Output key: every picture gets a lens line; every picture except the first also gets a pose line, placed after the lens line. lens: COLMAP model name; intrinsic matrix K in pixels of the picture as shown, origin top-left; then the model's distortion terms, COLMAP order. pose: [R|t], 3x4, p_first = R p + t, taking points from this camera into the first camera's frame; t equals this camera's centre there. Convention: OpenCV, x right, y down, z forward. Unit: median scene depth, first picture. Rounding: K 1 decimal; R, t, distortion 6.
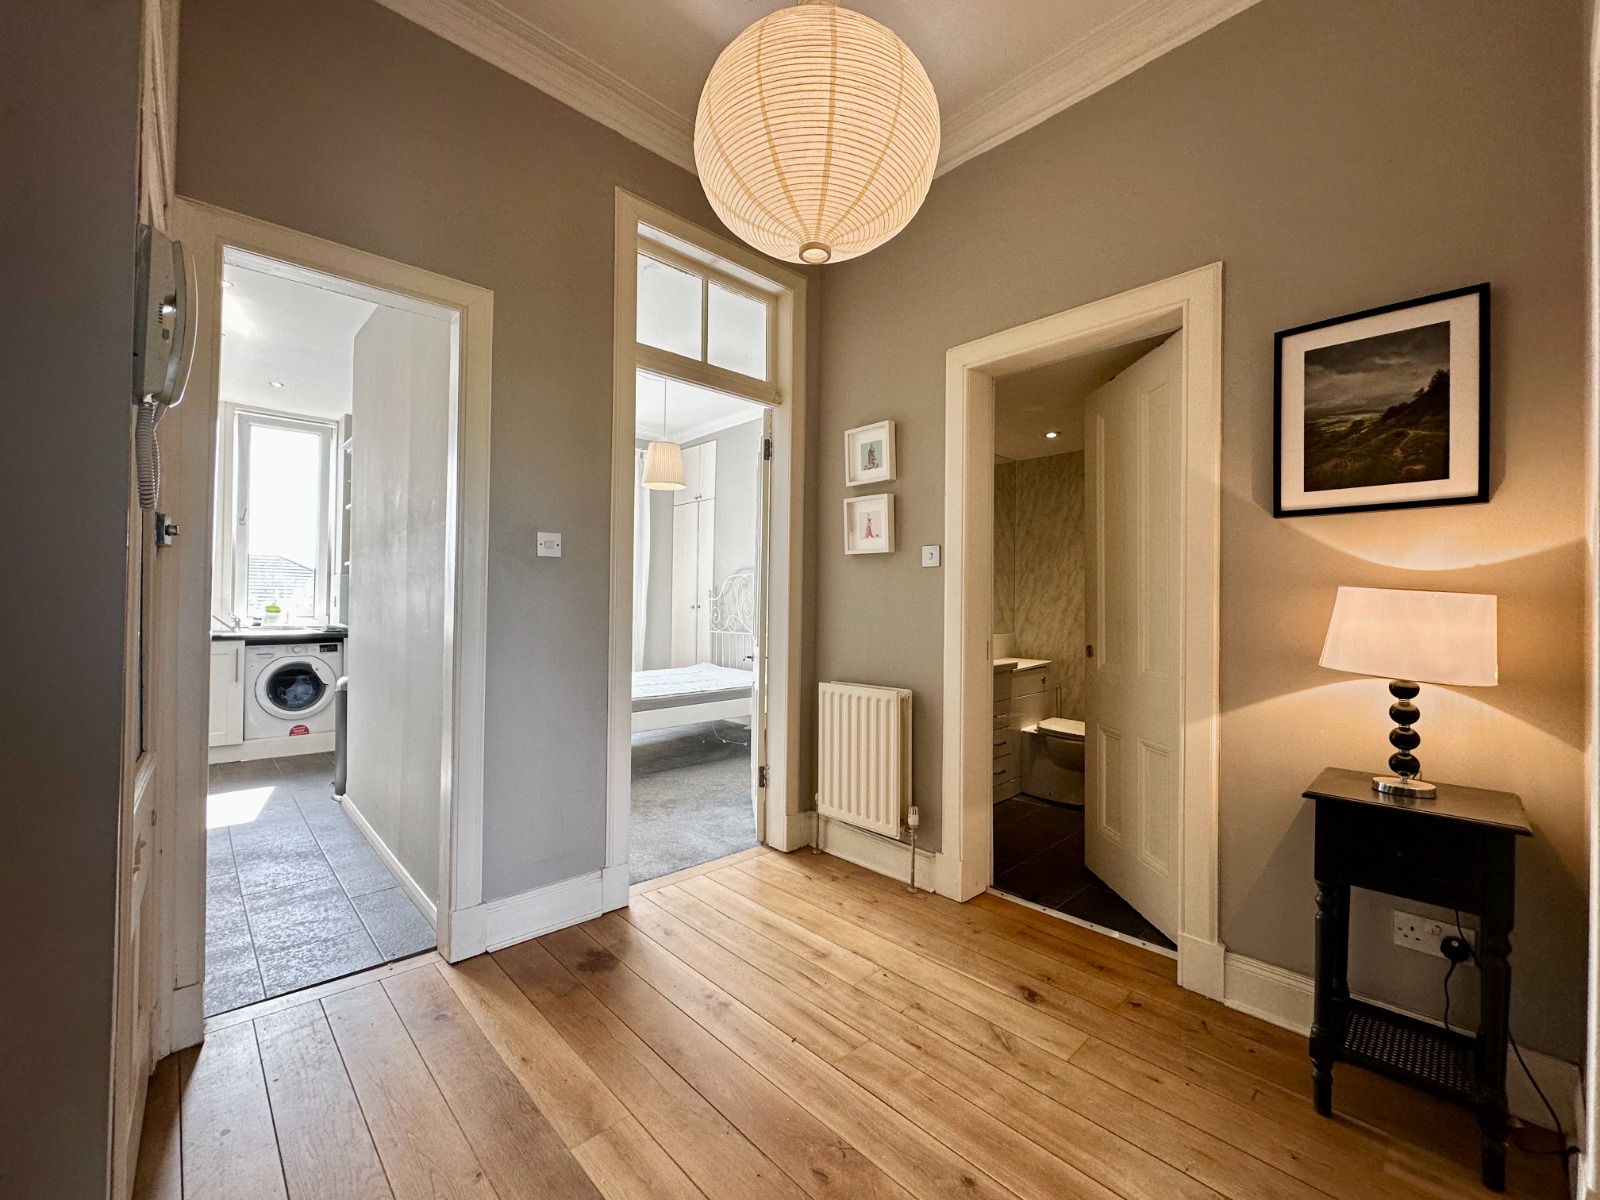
lens RADIAL K [[655.5, 0, 799.7], [0, 655.5, 597.5], [0, 0, 1]] dist [-0.002080, -0.000144]
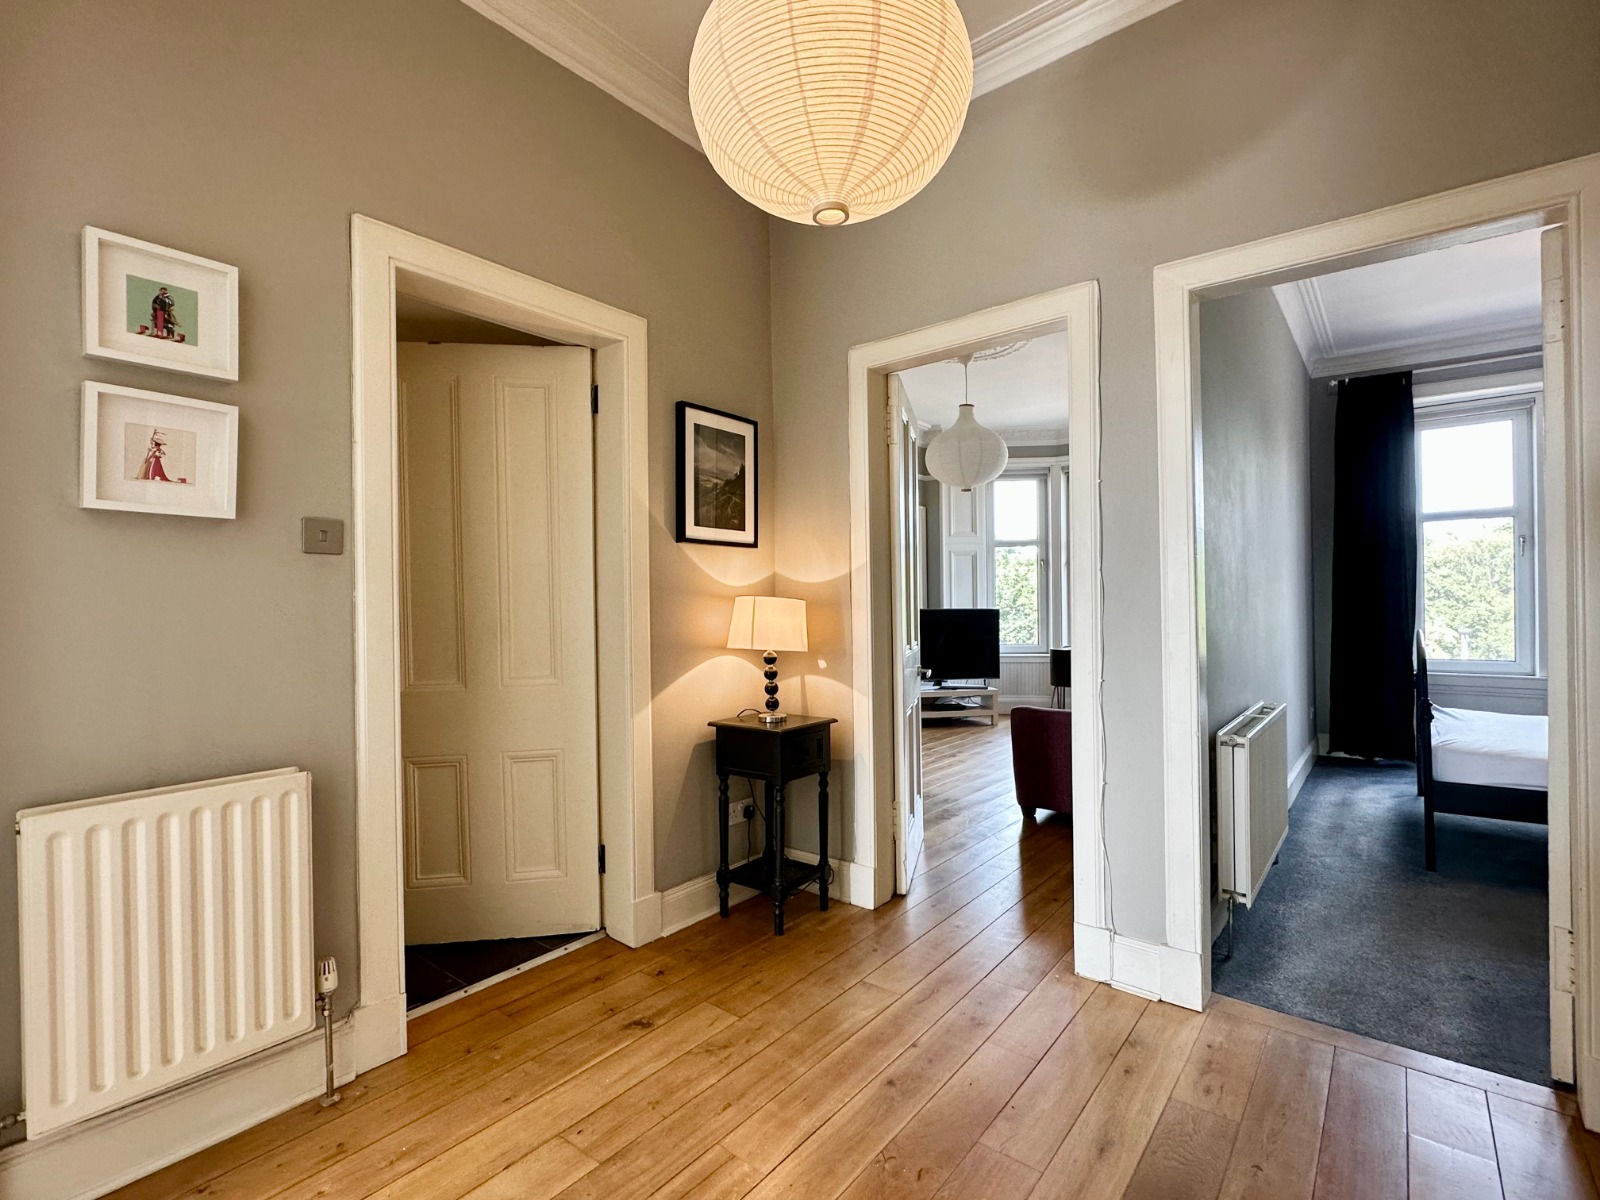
lens RADIAL K [[746.2, 0, 799.4], [0, 746.2, 603.5], [0, 0, 1]] dist [-0.000695, 0.000048]
pose [[-0.125454, -0.010417, 0.992045, -0.725095], [-0.005697, 0.999936, 0.009779, -0.014783], [-0.992083, -0.004425, -0.125505, 0.886625]]
